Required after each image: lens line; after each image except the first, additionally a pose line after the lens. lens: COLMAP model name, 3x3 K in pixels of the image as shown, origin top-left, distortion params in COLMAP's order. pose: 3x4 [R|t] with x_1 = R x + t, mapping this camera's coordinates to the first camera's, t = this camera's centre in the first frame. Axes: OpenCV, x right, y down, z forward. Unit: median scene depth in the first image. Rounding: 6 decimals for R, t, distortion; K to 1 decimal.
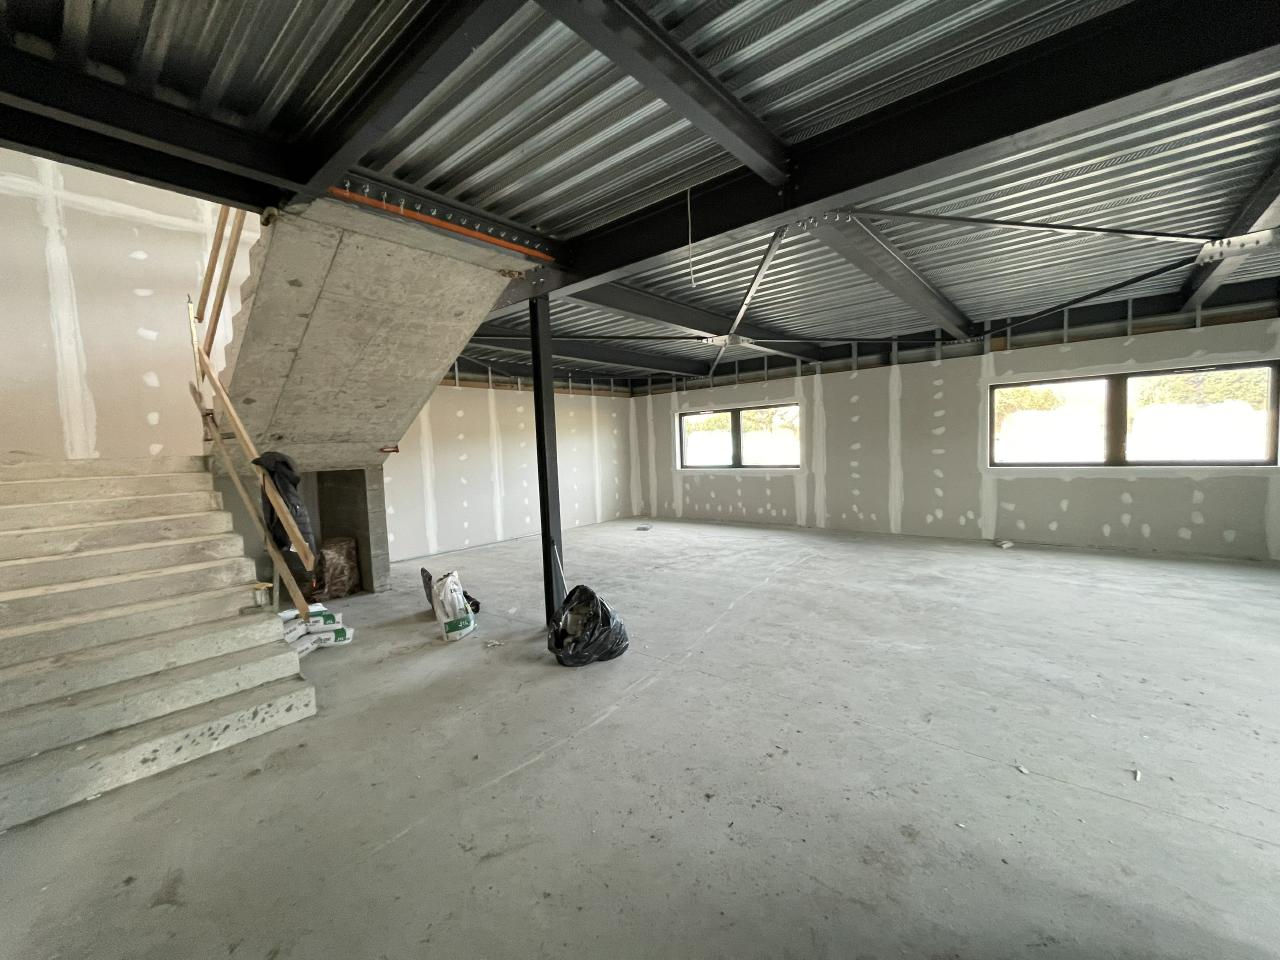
lens RADIAL K [[519.8, 0, 640.0], [0, 519.8, 480.0], [0, 0, 1]] dist [-0.001901, 0.000079]
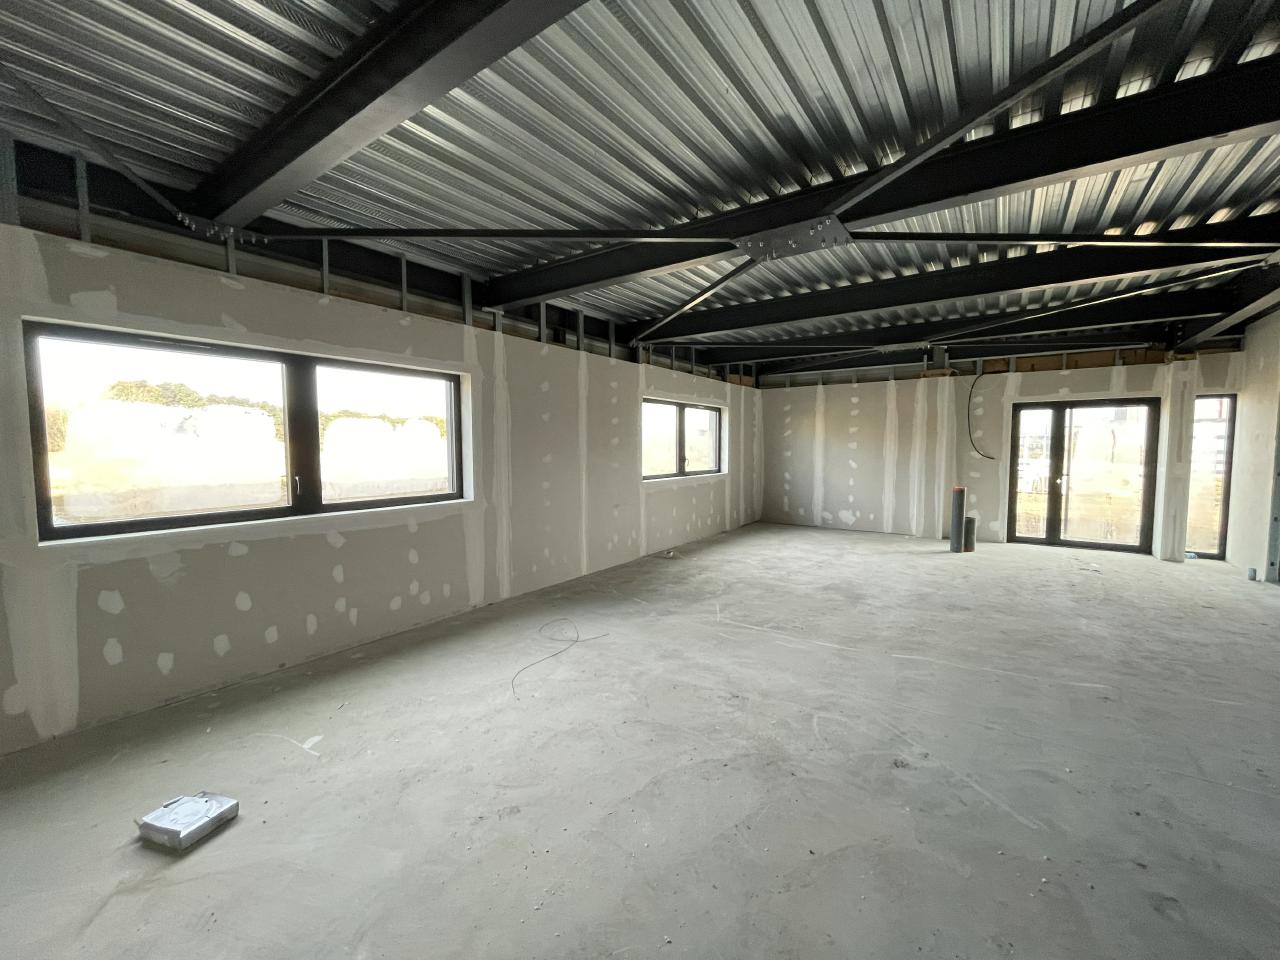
lens RADIAL K [[519.8, 0, 640.0], [0, 519.8, 480.0], [0, 0, 1]] dist [-0.001901, 0.000079]
pose [[-0.087749, -0.024252, 0.995847, -0.290954], [0.072747, 0.996878, 0.030687, -0.056910], [-0.993483, 0.075137, -0.085710, 1.077565]]
